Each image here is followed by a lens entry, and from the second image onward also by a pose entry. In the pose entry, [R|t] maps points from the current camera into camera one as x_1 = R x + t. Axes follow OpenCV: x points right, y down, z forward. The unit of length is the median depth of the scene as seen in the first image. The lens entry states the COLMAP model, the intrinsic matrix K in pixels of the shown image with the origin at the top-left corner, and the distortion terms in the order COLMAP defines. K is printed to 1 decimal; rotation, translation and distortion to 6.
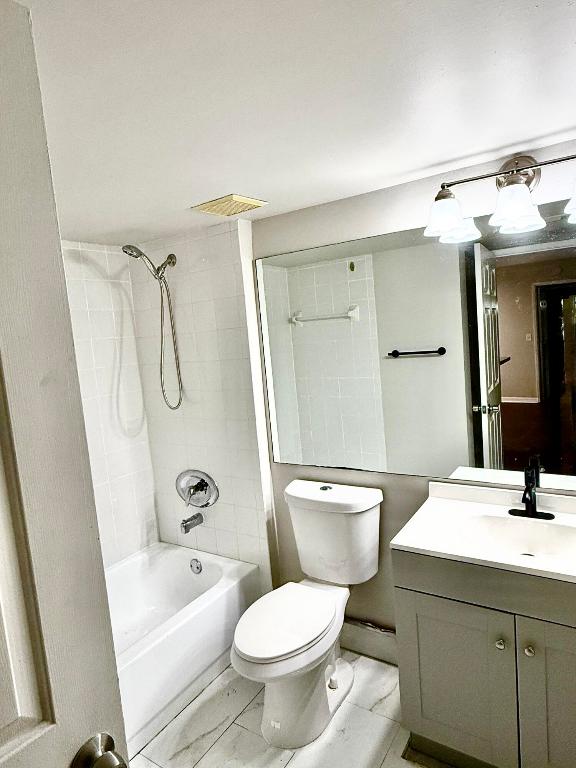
lens RADIAL K [[478.6, 0, 288.0], [0, 478.6, 384.0], [0, 0, 1]] dist [-0.003170, -0.000584]
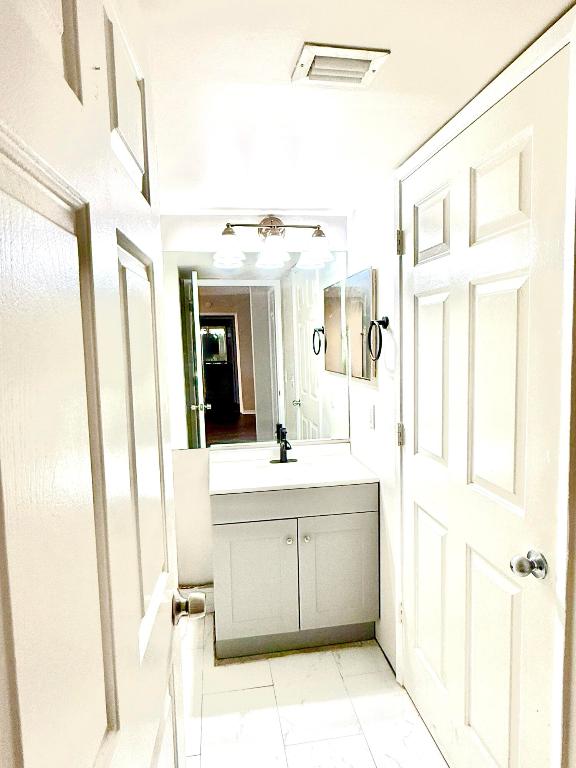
lens RADIAL K [[478.6, 0, 288.0], [0, 478.6, 384.0], [0, 0, 1]] dist [-0.003170, -0.000584]
pose [[0.742567, 0.009048, 0.669710, -0.460752], [0.028916, 0.998543, -0.045553, 0.105621], [-0.669147, 0.053192, 0.741224, -0.099657]]
